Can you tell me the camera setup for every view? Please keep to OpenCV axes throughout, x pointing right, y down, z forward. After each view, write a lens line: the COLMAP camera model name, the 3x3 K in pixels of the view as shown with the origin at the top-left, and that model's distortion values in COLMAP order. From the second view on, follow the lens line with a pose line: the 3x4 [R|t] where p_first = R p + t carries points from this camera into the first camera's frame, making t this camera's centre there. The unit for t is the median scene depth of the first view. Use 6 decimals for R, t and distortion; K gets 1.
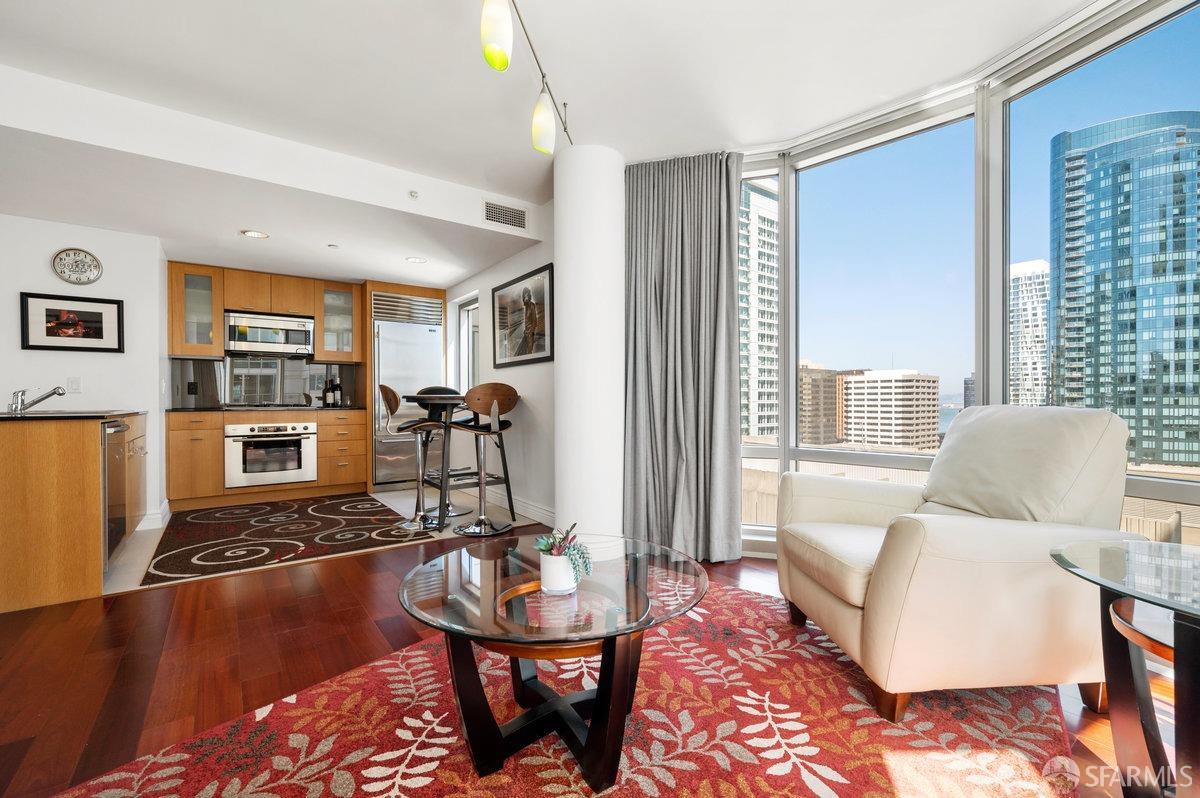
lens RADIAL K [[500.6, 0, 585.4], [0, 500.6, 399.6], [0, 0, 1]] dist [0.000621, 0.000060]
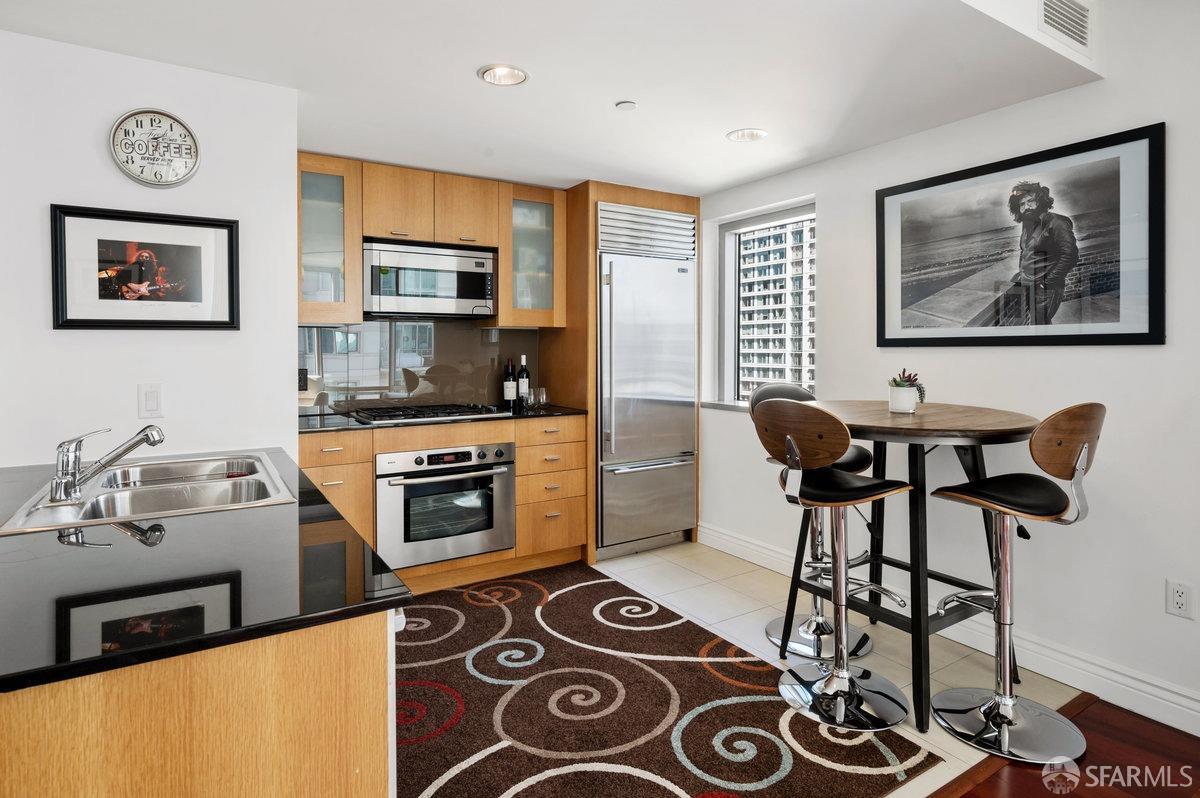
lens RADIAL K [[639.9, 0, 591.2], [0, 639.9, 349.9], [0, 0, 1]] dist [-0.002709, -0.001048]
pose [[0.997999, -0.000122, -0.063228, -0.448517], [0.000354, 0.999993, 0.003662, -0.062692], [0.063227, -0.003677, 0.997992, 0.337330]]
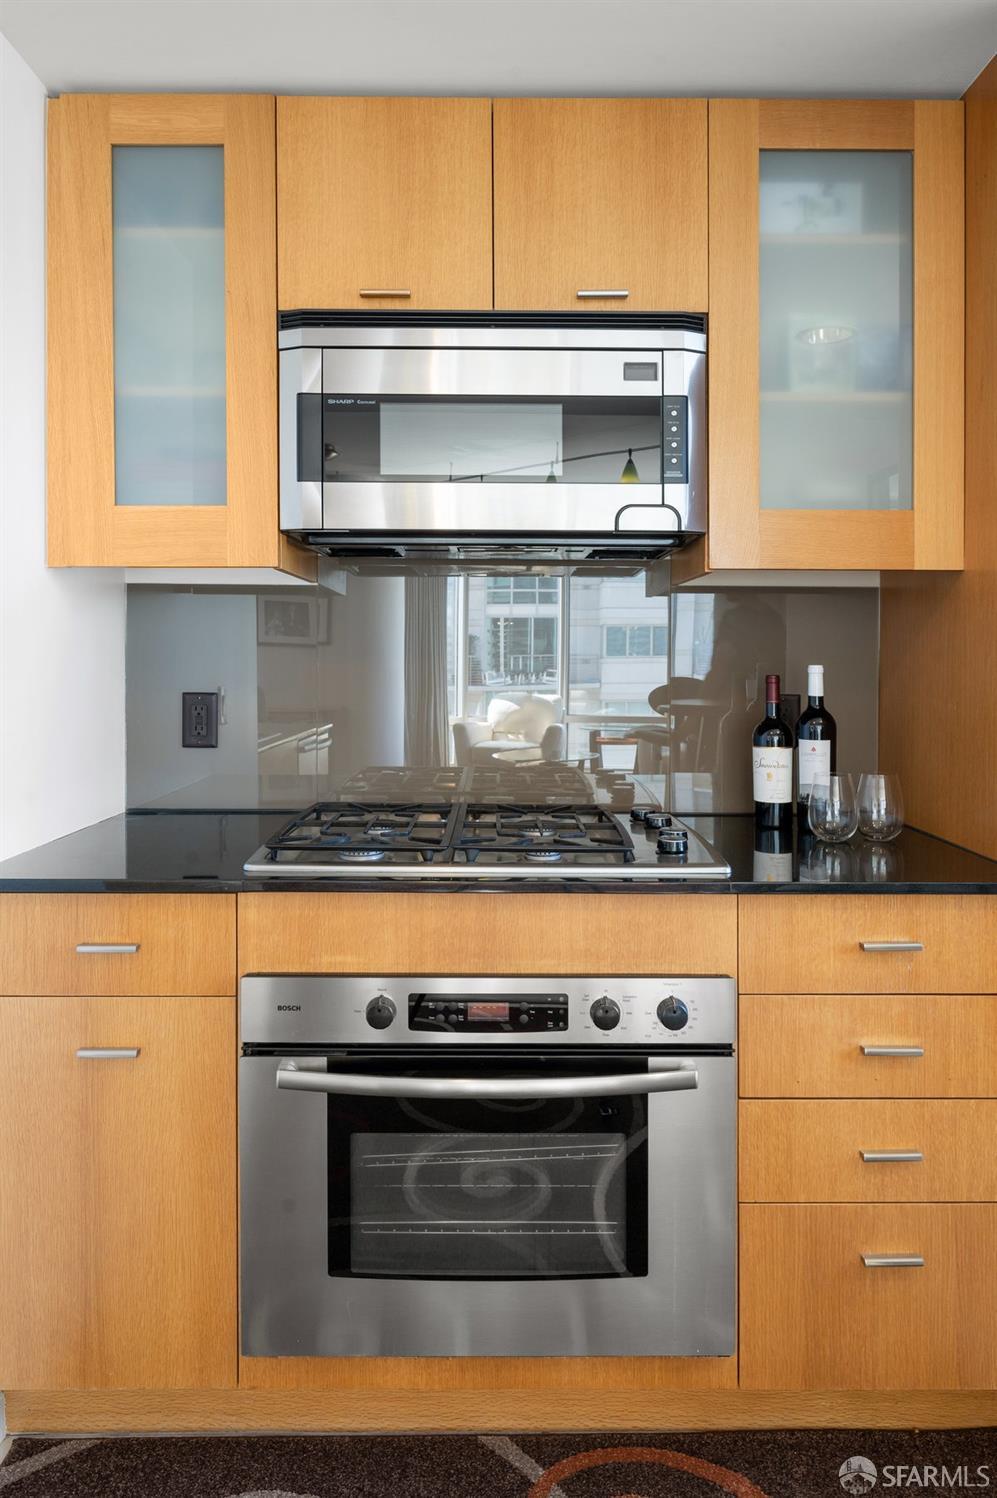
lens RADIAL K [[951.8, 0, 496.3], [0, 951.8, 649.1], [0, 0, 1]] dist [-0.003882, -0.001209]
pose [[0.810440, -0.003374, -0.585812, -0.467371], [-0.004109, 0.999926, -0.011443, -0.053986], [0.585807, 0.011680, 0.810366, 0.792744]]
